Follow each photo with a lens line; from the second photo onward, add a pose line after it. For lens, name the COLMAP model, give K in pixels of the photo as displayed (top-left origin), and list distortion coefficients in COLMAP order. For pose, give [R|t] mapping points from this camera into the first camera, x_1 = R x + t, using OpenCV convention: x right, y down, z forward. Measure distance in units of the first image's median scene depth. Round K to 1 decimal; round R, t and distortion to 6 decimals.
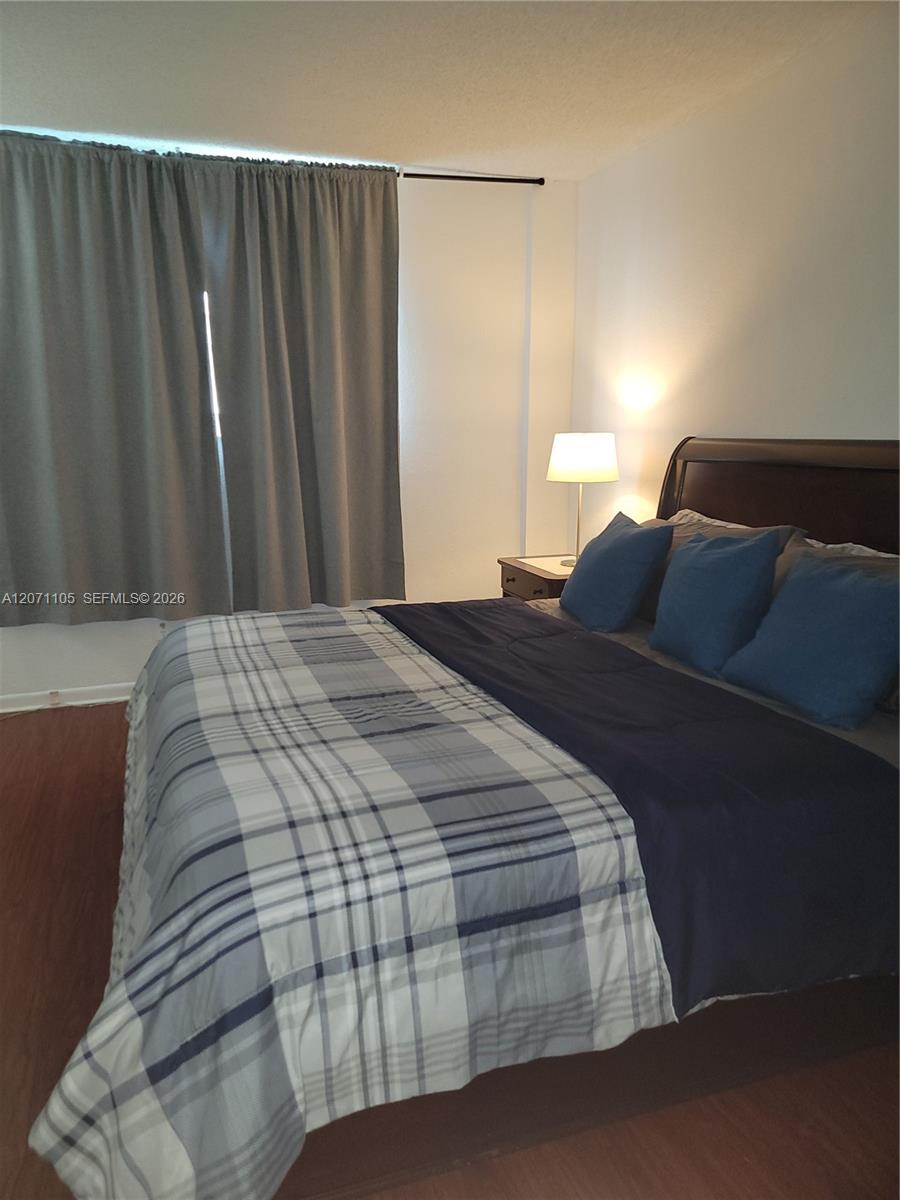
lens RADIAL K [[839.6, 0, 432.4], [0, 839.6, 602.4], [0, 0, 1]] dist [0.110694, -0.098499]
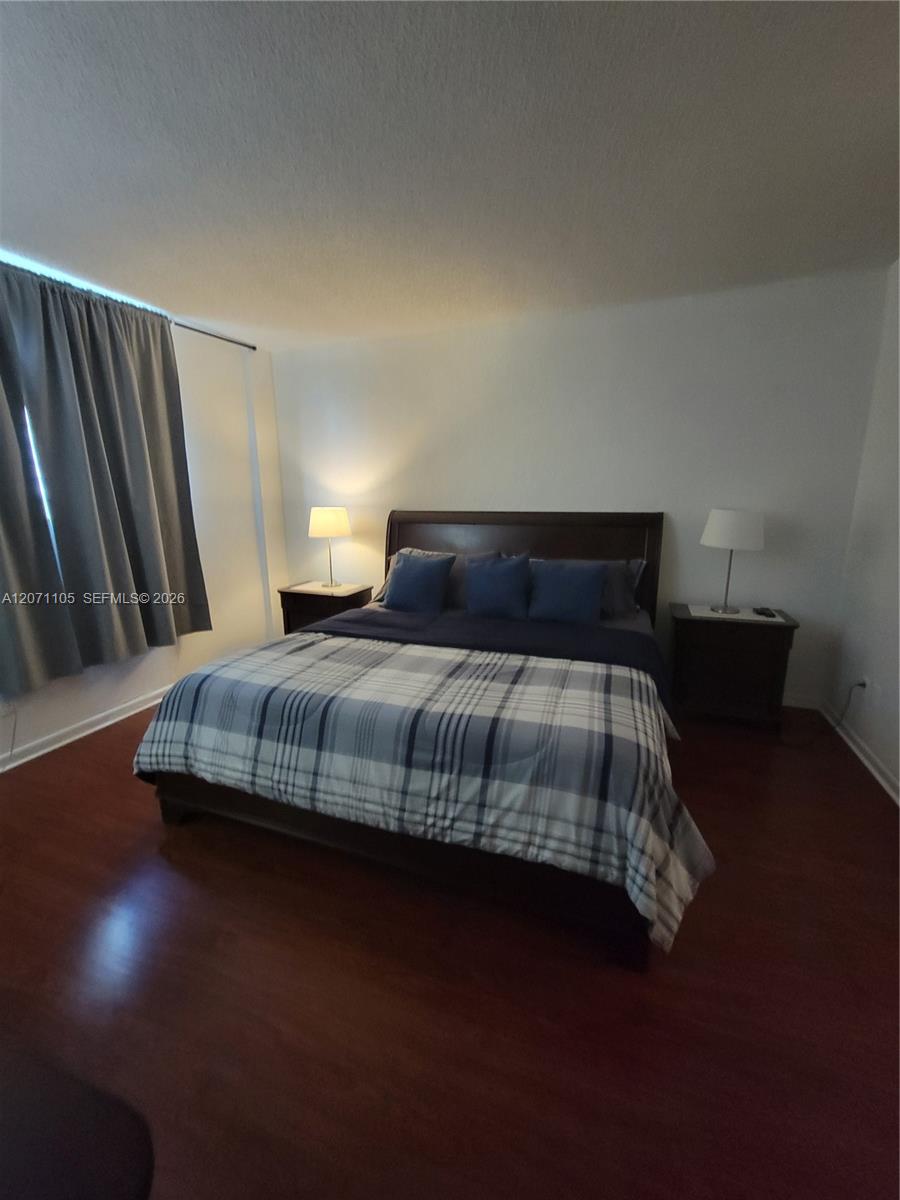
lens RADIAL K [[493.9, 0, 446.3], [0, 493.9, 604.7], [0, 0, 1]] dist [0.024181, 0.000149]
pose [[0.652191, -0.169905, 0.738769, -0.447161], [0.161010, 0.983370, 0.084018, -0.058175], [-0.740758, 0.064153, 0.668701, 0.185503]]
